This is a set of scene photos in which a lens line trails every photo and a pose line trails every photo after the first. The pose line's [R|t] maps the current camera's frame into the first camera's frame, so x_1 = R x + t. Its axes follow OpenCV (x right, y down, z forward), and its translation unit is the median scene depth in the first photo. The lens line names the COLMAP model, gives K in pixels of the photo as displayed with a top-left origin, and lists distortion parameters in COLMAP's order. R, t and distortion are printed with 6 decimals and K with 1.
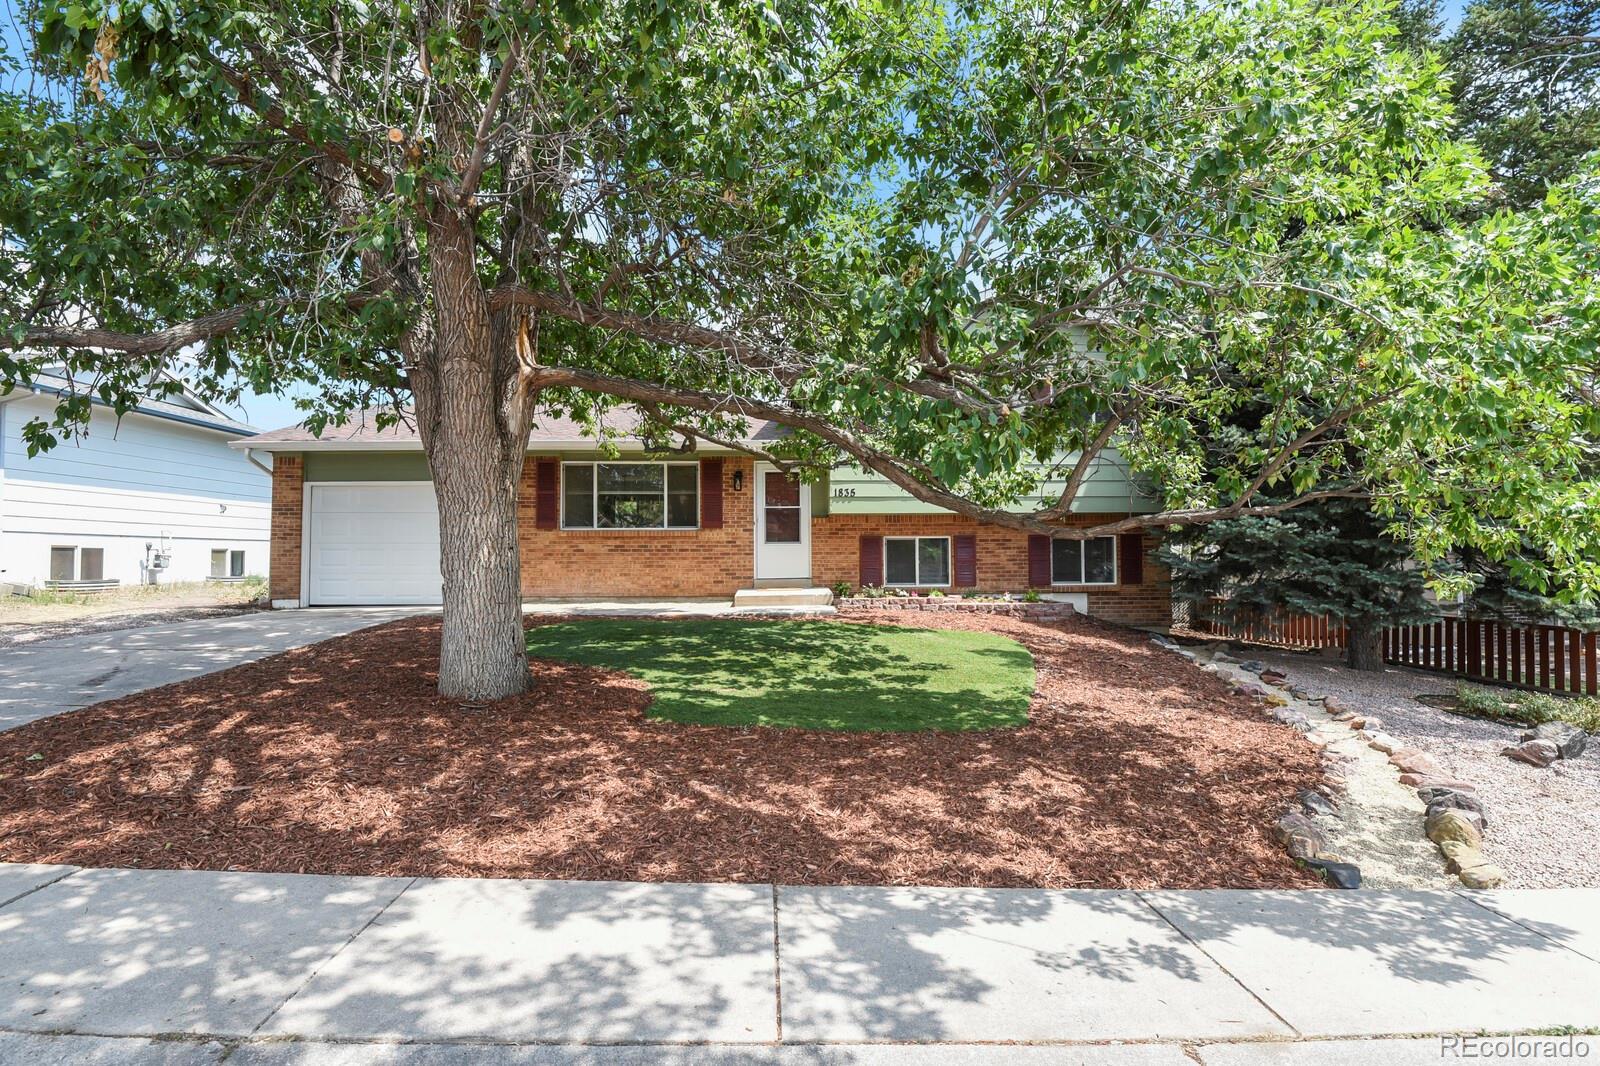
lens RADIAL K [[778.2, 0, 803.4], [0, 778.2, 531.1], [0, 0, 1]] dist [-0.015212, -0.002130]
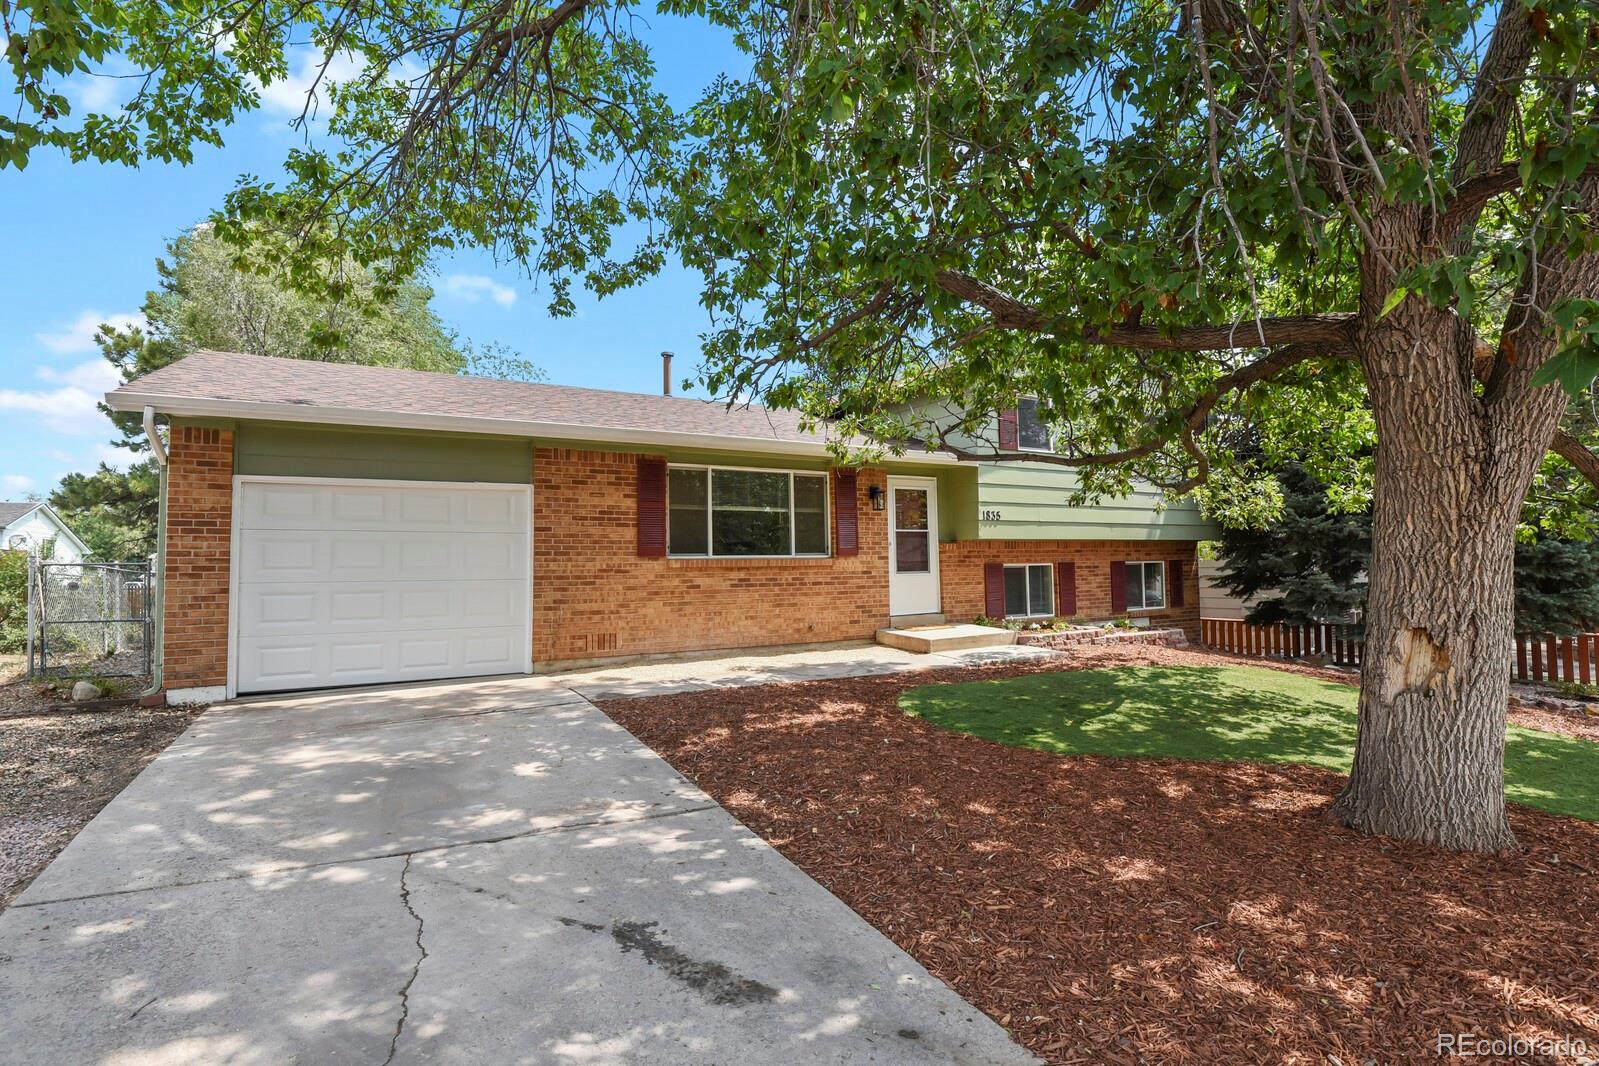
lens RADIAL K [[777.7, 0, 801.0], [0, 777.7, 533.3], [0, 0, 1]] dist [-0.015212, -0.002130]
pose [[0.884246, 0.011262, 0.466886, -0.537026], [-0.000355, 0.999725, -0.023441, -0.007955], [-0.467022, 0.020562, 0.884007, 0.307671]]
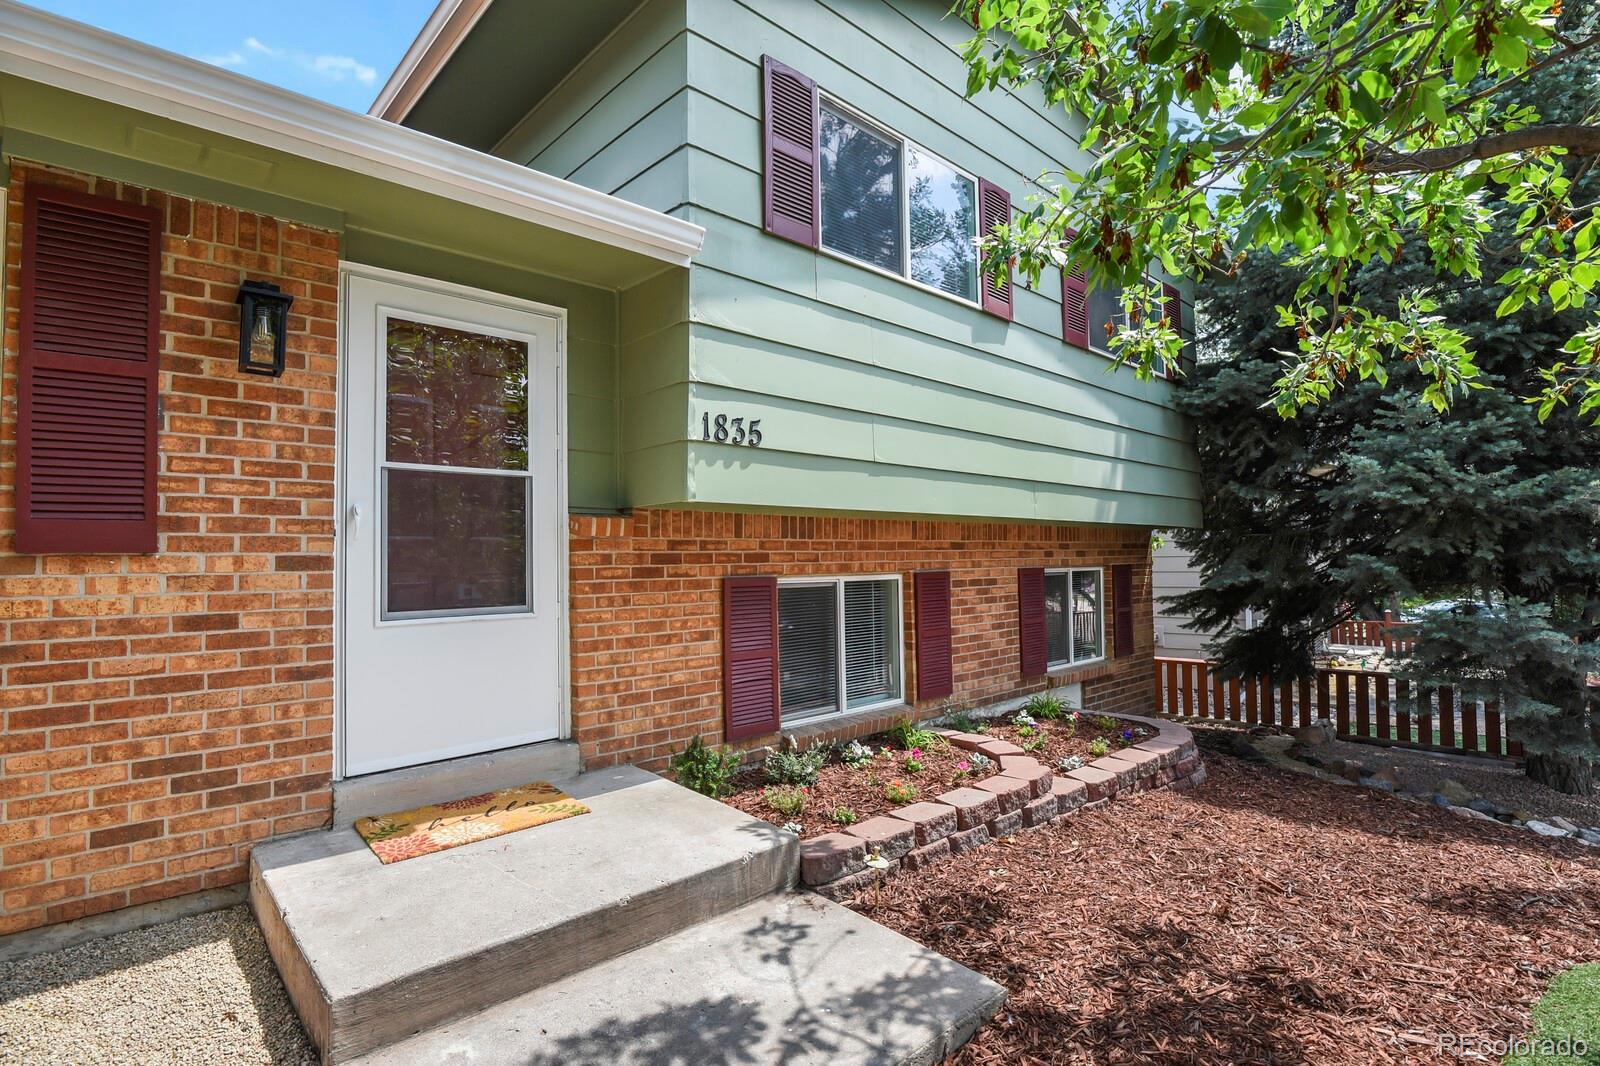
lens RADIAL K [[778.2, 0, 802.2], [0, 778.2, 531.2], [0, 0, 1]] dist [-0.015212, -0.002130]
pose [[0.757856, 0.019774, 0.652122, -0.107132], [-0.011096, 0.999787, -0.017421, -0.007944], [-0.652328, 0.005967, 0.757914, 0.747470]]
